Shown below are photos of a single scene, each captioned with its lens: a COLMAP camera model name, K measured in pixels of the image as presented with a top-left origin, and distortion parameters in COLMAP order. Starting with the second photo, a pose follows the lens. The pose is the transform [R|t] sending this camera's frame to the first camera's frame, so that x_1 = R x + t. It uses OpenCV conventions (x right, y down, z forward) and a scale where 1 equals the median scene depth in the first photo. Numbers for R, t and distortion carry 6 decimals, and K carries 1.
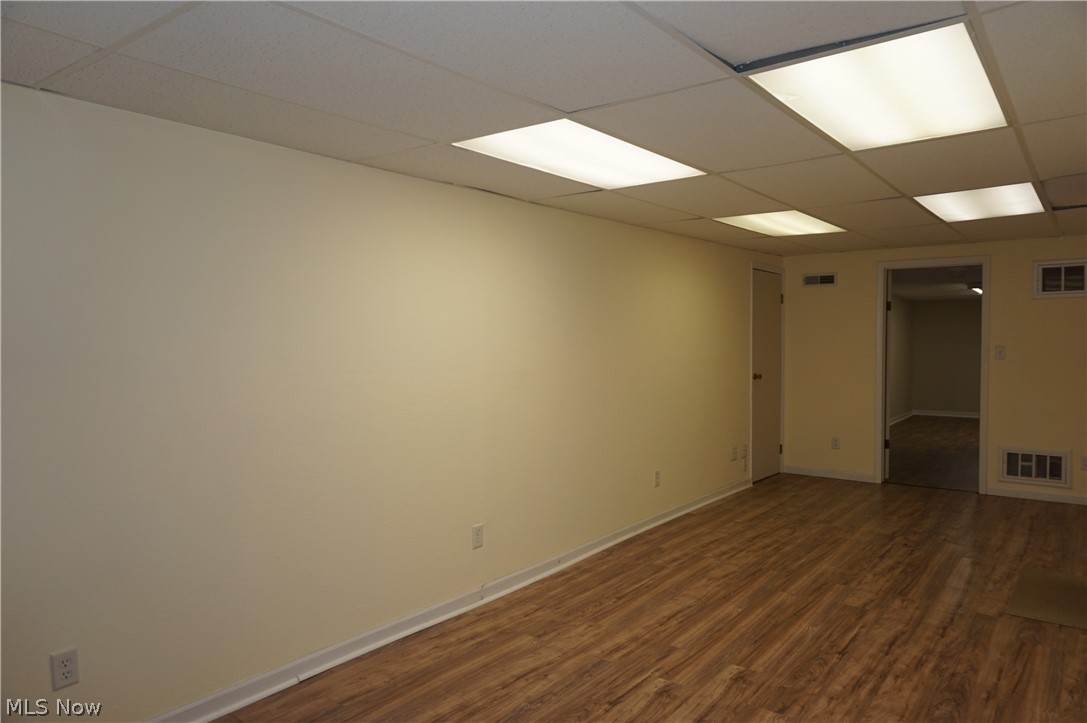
lens RADIAL K [[733.5, 0, 540.3], [0, 733.5, 363.3], [0, 0, 1]] dist [-0.036934, 0.019278]
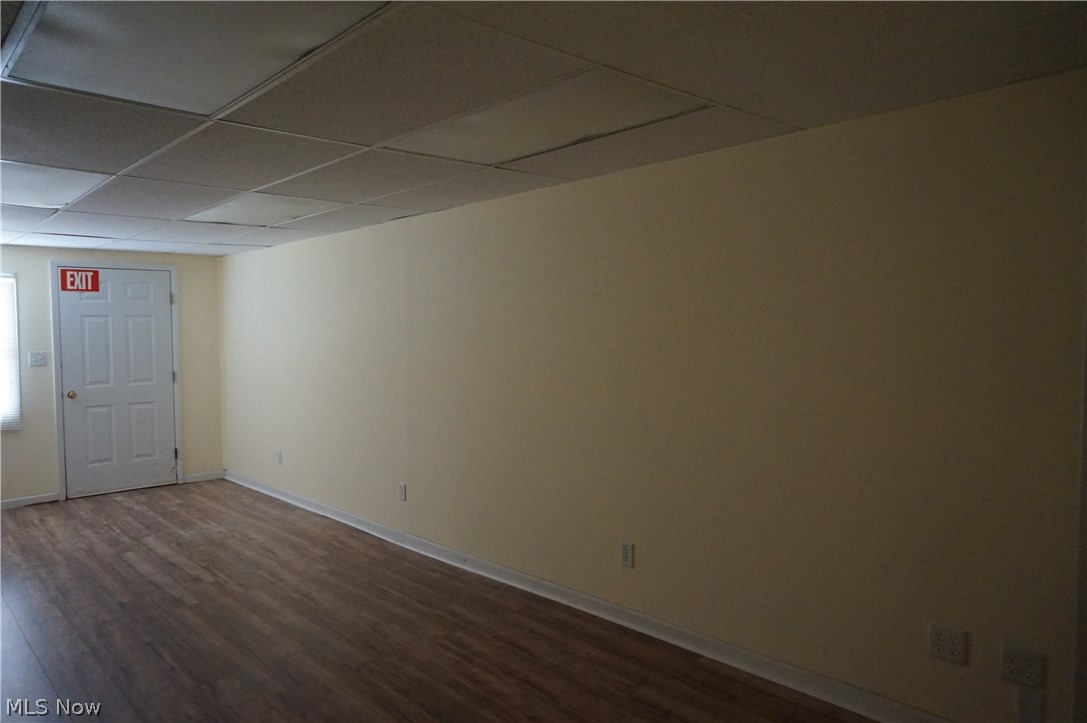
lens RADIAL K [[733.5, 0, 540.2], [0, 733.5, 359.8], [0, 0, 1]] dist [-0.036934, 0.019278]
pose [[-0.157243, 0.049881, -0.986299, 1.099701], [-0.023950, 0.998237, 0.054303, -0.064632], [0.987270, 0.032160, -0.155771, 1.406100]]
